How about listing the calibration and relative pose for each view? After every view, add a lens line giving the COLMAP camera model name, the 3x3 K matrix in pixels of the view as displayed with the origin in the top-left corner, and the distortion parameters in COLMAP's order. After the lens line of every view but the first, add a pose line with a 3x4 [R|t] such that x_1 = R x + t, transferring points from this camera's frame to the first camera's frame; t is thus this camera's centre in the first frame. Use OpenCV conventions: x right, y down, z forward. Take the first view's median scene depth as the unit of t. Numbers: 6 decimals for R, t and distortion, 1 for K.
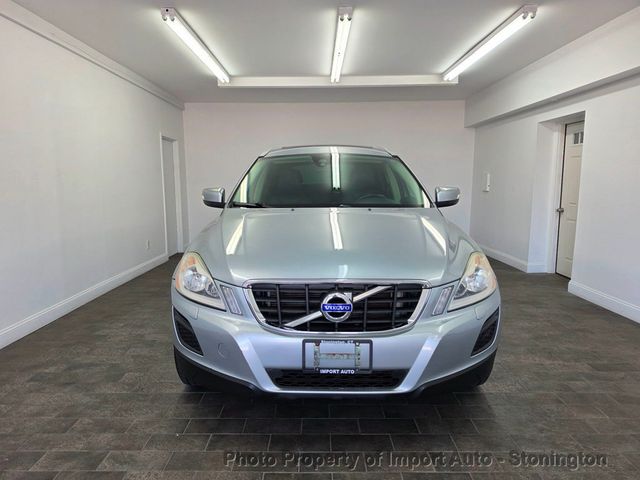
lens RADIAL K [[443.7, 0, 314.2], [0, 443.7, 239.9], [0, 0, 1]] dist [0.042577, -0.052867]
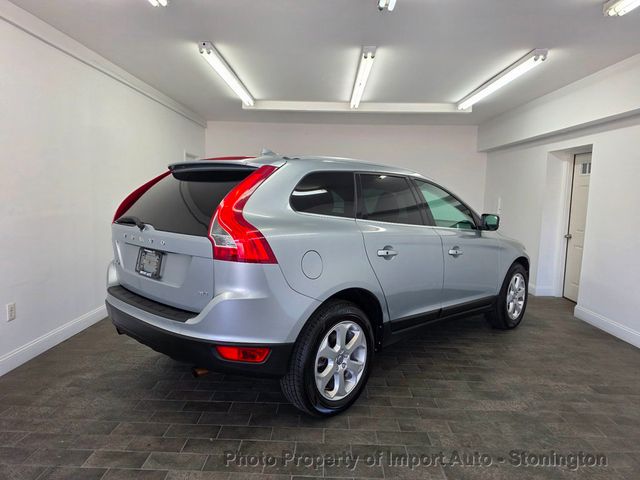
lens RADIAL K [[443.7, 0, 319.8], [0, 443.7, 241.2], [0, 0, 1]] dist [0.042577, -0.052867]
pose [[0.999546, 0.029033, -0.008036, -0.023566], [-0.029232, 0.999239, -0.025811, -0.015823], [0.007280, 0.026034, 0.999635, -0.057014]]
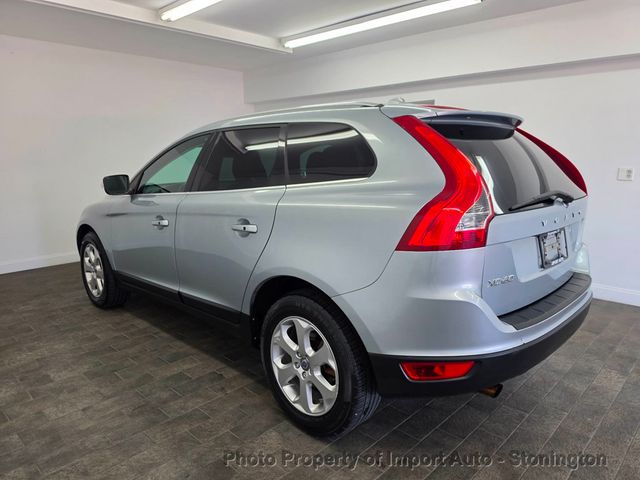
lens RADIAL K [[443.7, 0, 314.2], [0, 443.7, 240.4], [0, 0, 1]] dist [0.042577, -0.052867]
pose [[0.695463, -0.133034, 0.706139, -0.462456], [0.096322, 0.991103, 0.091854, -0.085954], [-0.712076, 0.004136, 0.702090, 0.500631]]
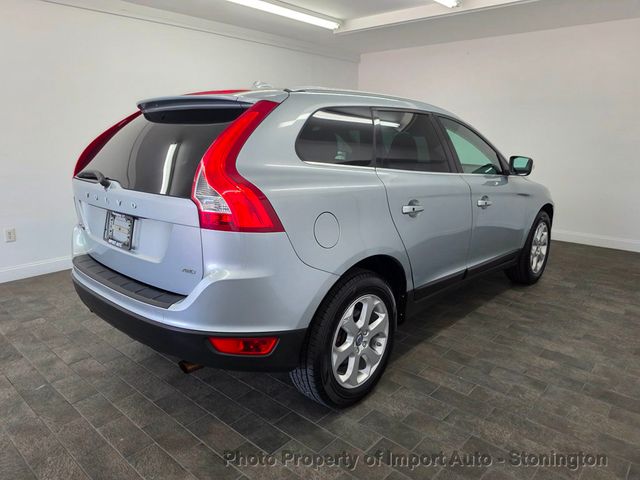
lens RADIAL K [[443.7, 0, 321.3], [0, 443.7, 237.0], [0, 0, 1]] dist [0.042577, -0.052867]
pose [[0.755168, 0.161291, -0.635379, 0.567704], [-0.099450, 0.986228, 0.132155, -0.088370], [0.647944, -0.036611, 0.760808, 0.425828]]
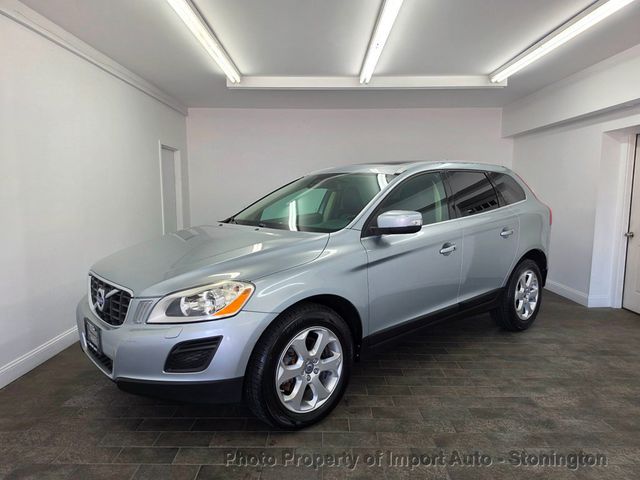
lens RADIAL K [[443.7, 0, 323.3], [0, 443.7, 243.9], [0, 0, 1]] dist [0.042577, -0.052867]
pose [[0.999938, 0.005182, 0.009814, -0.055379], [-0.005024, 0.999858, -0.016063, -0.044390], [-0.009896, 0.016013, 0.999823, 0.214069]]
